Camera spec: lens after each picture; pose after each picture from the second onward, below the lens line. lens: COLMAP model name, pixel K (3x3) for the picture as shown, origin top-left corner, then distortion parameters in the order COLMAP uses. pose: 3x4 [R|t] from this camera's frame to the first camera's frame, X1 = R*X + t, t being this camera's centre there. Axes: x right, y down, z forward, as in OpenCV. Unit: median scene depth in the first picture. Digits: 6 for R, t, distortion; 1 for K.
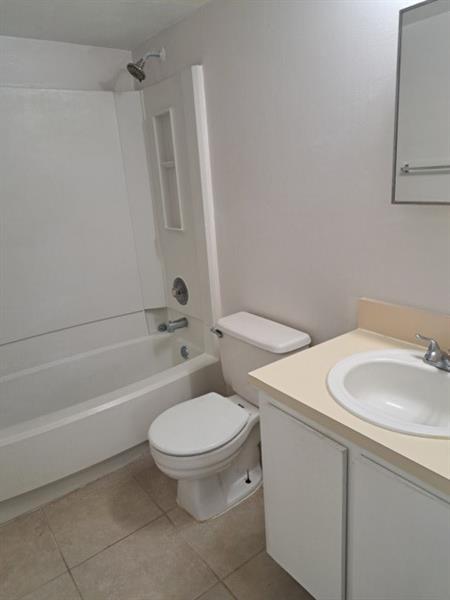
lens RADIAL K [[439.0, 0, 223.8], [0, 439.0, 302.7], [0, 0, 1]] dist [0.051858, -0.049743]
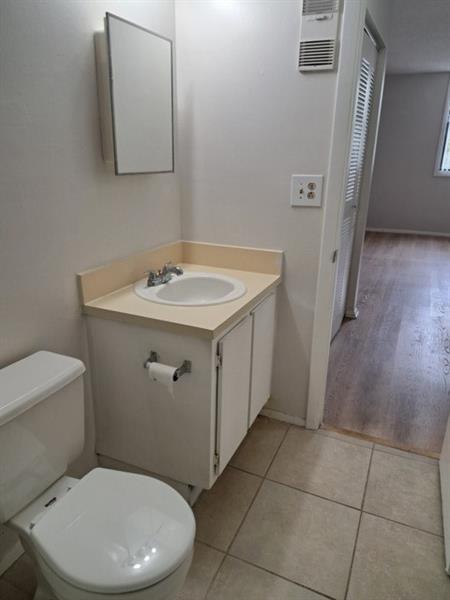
lens RADIAL K [[439.0, 0, 222.1], [0, 439.0, 295.5], [0, 0, 1]] dist [0.051858, -0.049743]
pose [[-0.496193, -0.226293, 0.838203, -0.746364], [0.256589, 0.884089, 0.390575, -0.296805], [-0.829431, 0.408874, -0.380614, 1.211688]]
